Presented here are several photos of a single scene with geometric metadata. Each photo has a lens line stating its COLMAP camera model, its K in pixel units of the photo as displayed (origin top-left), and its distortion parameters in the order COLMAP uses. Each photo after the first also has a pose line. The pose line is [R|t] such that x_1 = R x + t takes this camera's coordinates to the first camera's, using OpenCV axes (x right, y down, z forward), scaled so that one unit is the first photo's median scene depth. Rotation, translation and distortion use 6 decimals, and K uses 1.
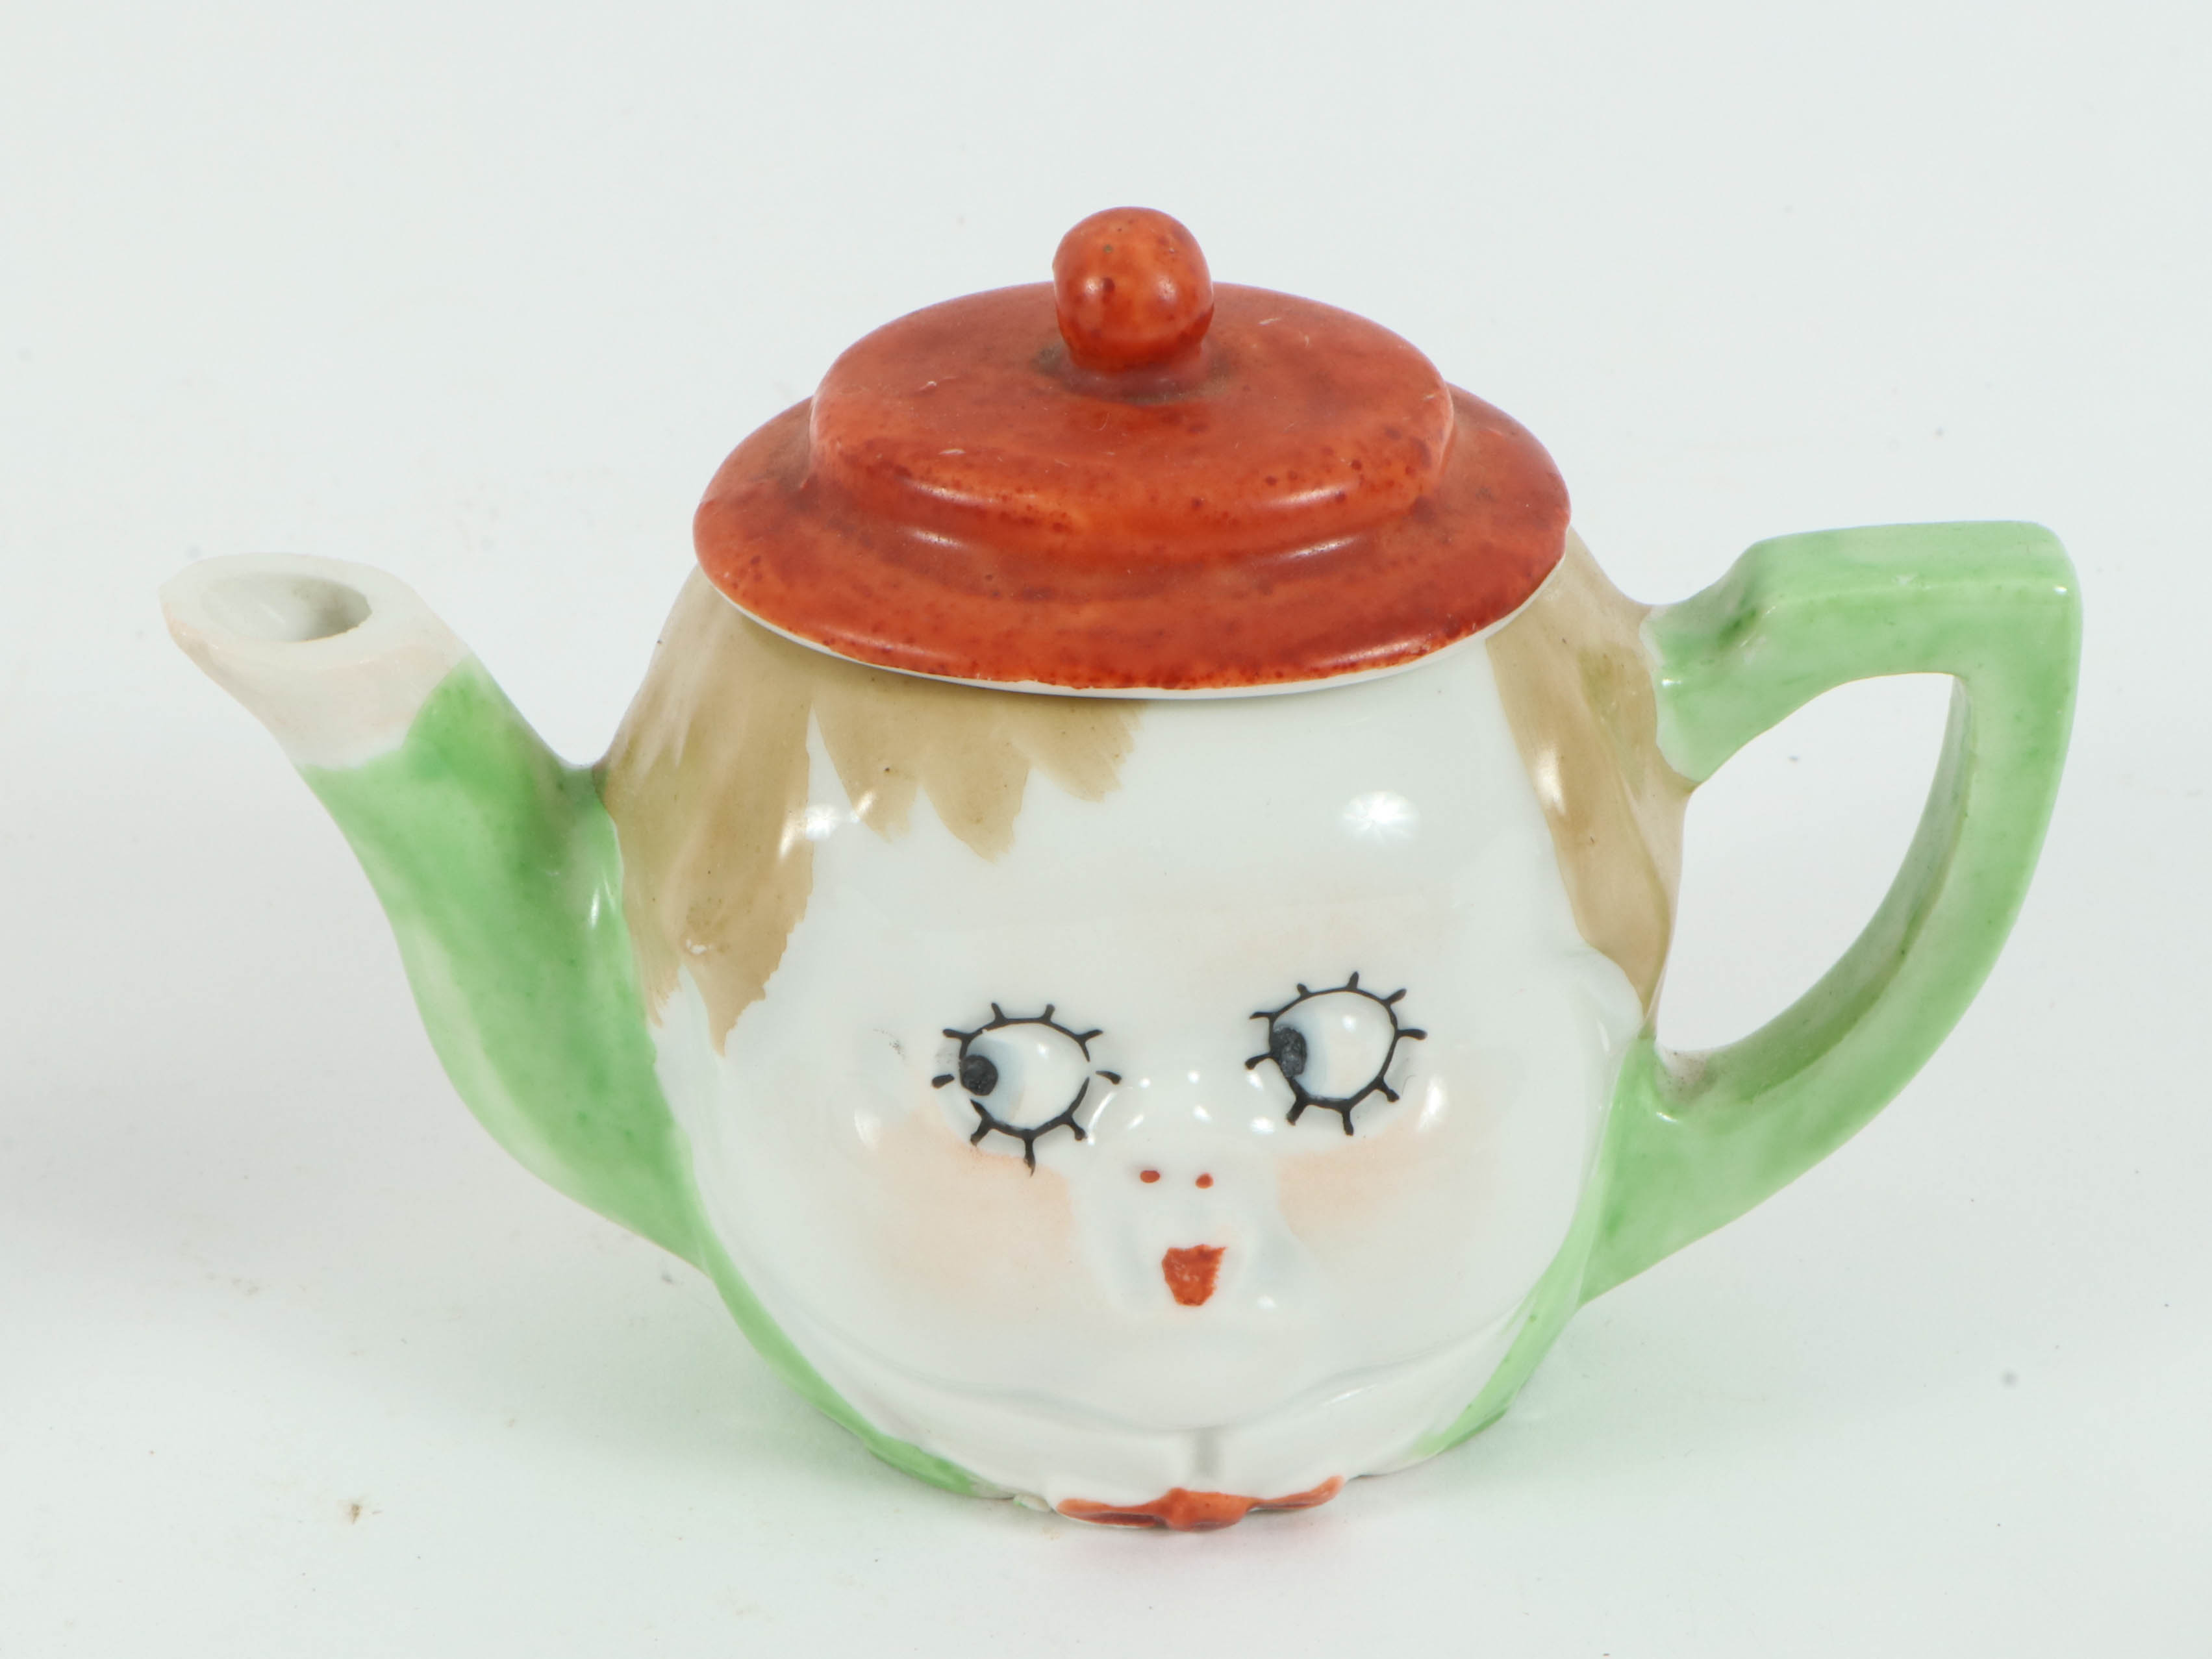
lens RADIAL K [[7044.1, 0, 1108.6], [0, 7044.1, 833.0], [0, 0, 1]] dist [-0.053892, 0.000000]
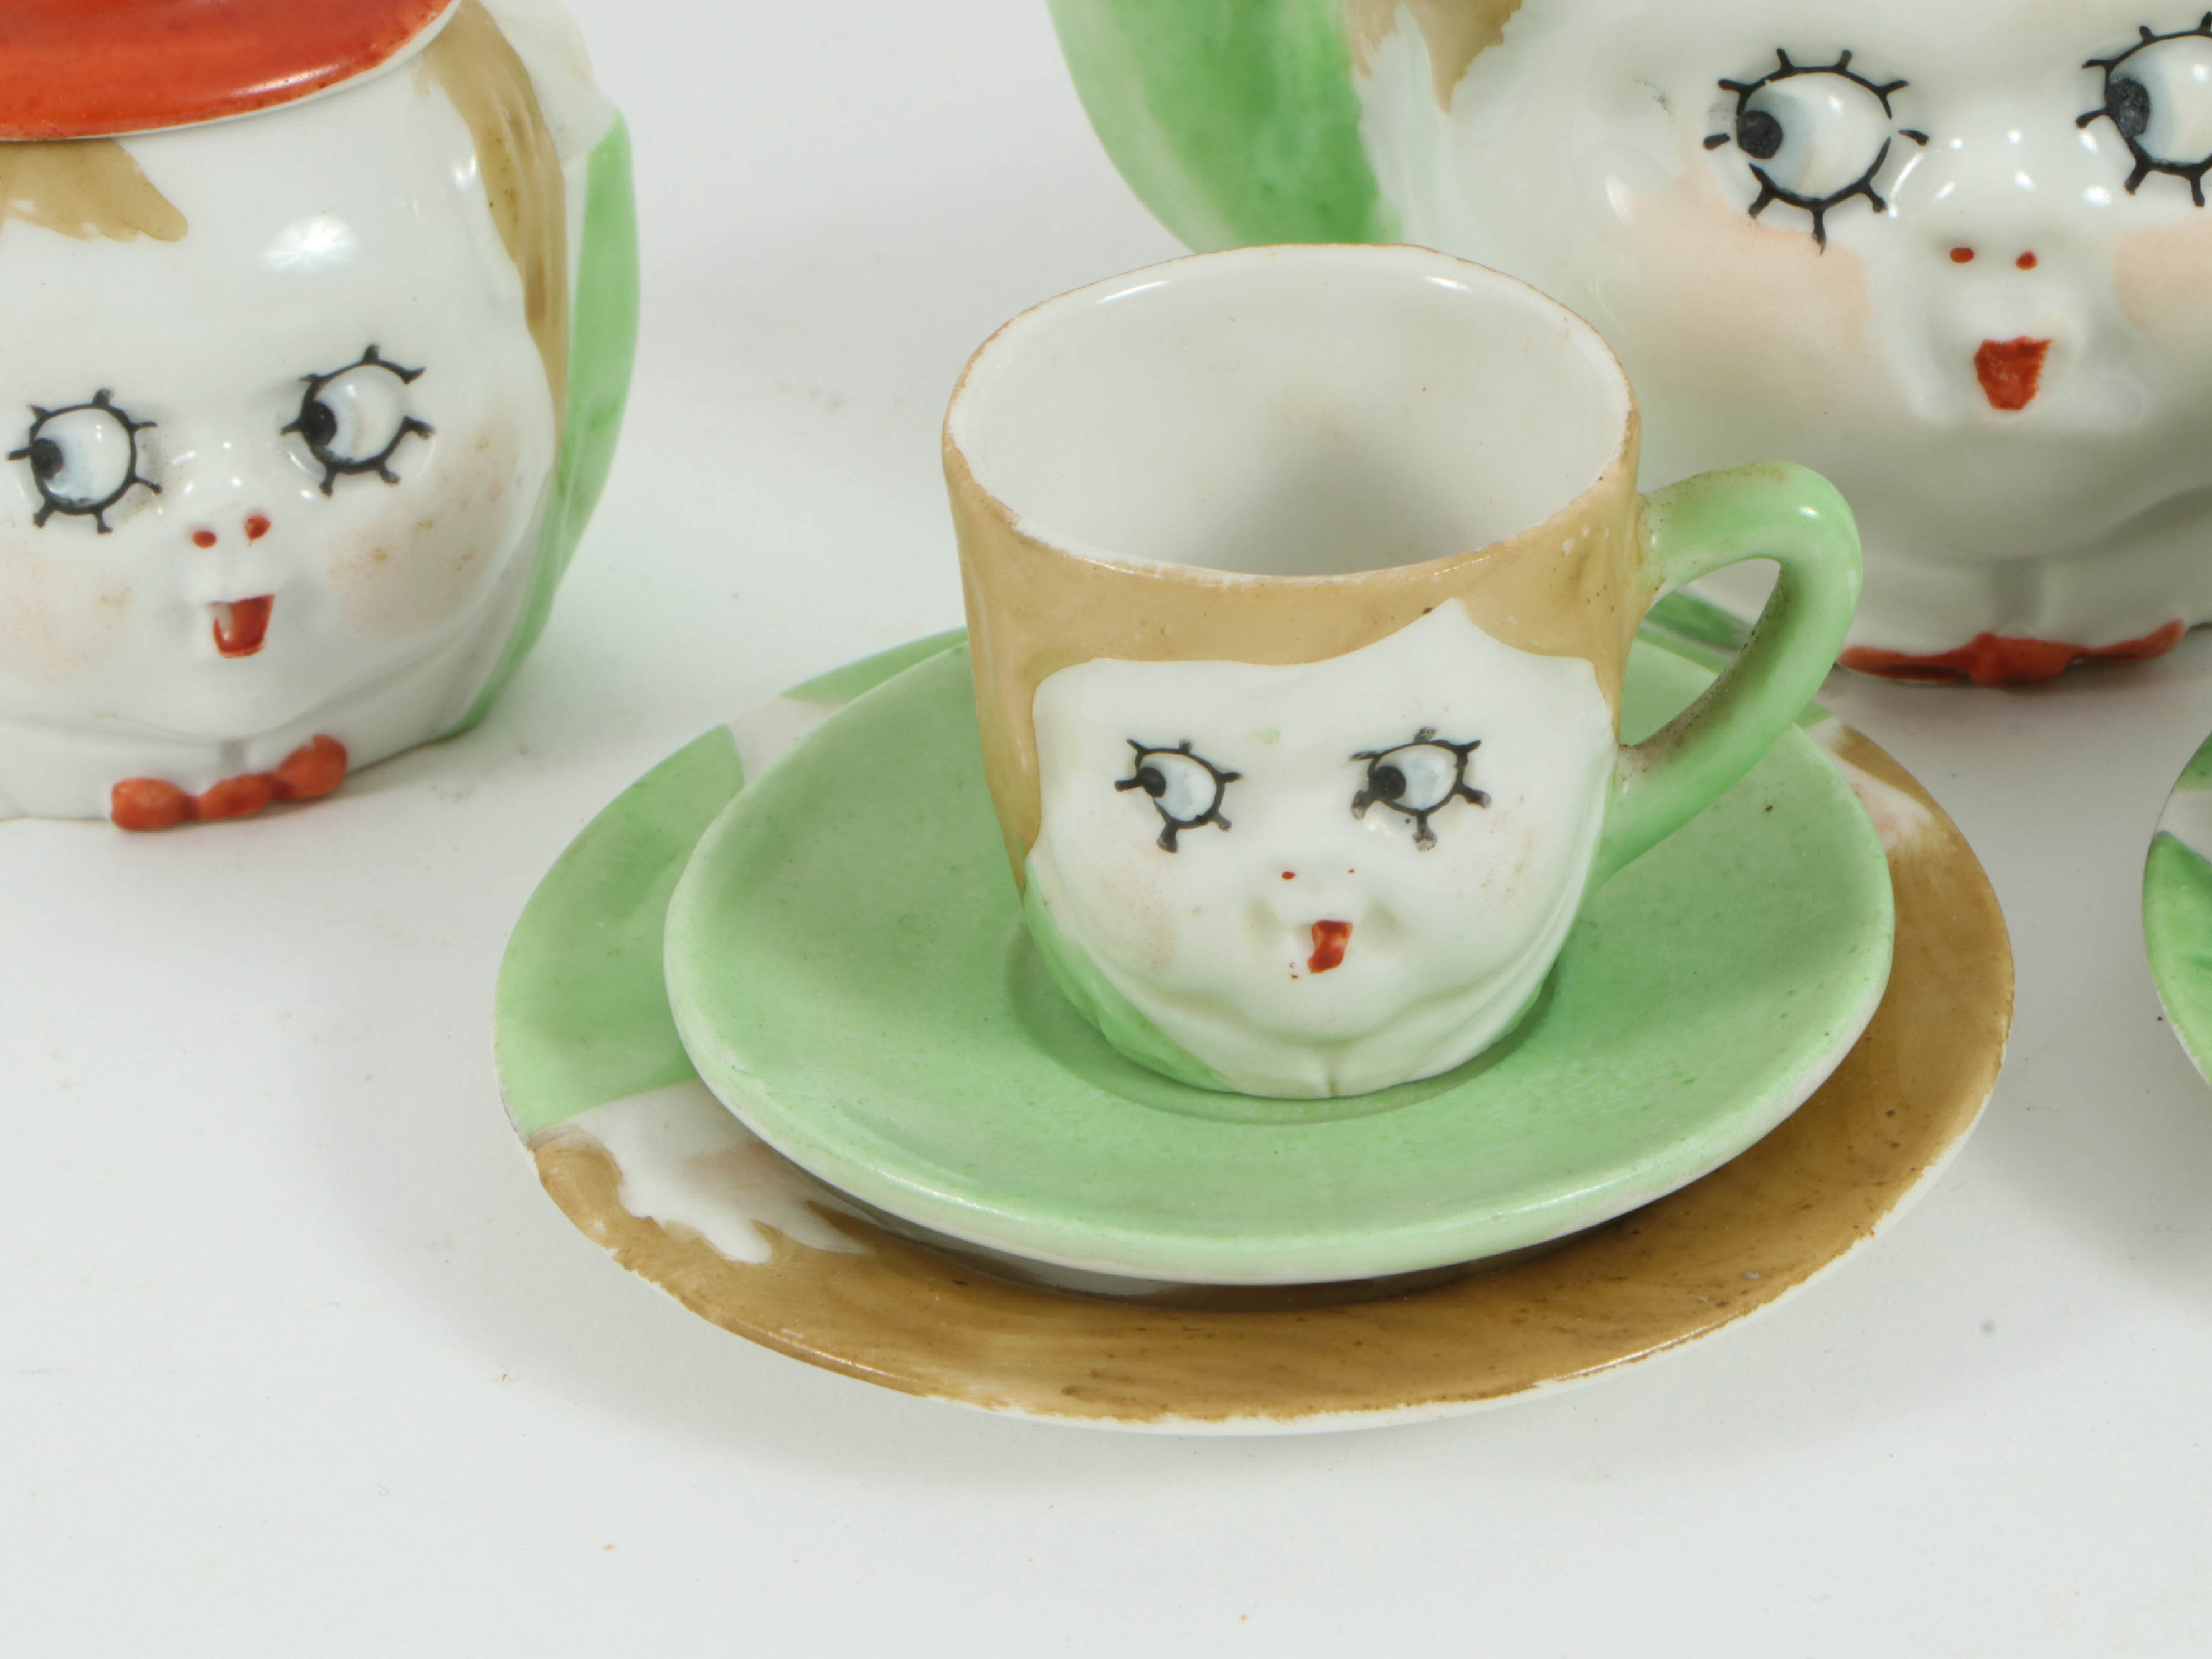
lens RADIAL K [[13653.1, 0, 1104.7], [0, 13653.1, 827.8], [0, 0, 1]] dist [-0.014627, 0.000000]
pose [[0.999477, 0.002829, -0.032208, -0.043015], [-0.000298, 0.996928, 0.078321, -0.010619], [0.032330, -0.078270, 0.996408, -0.623984]]
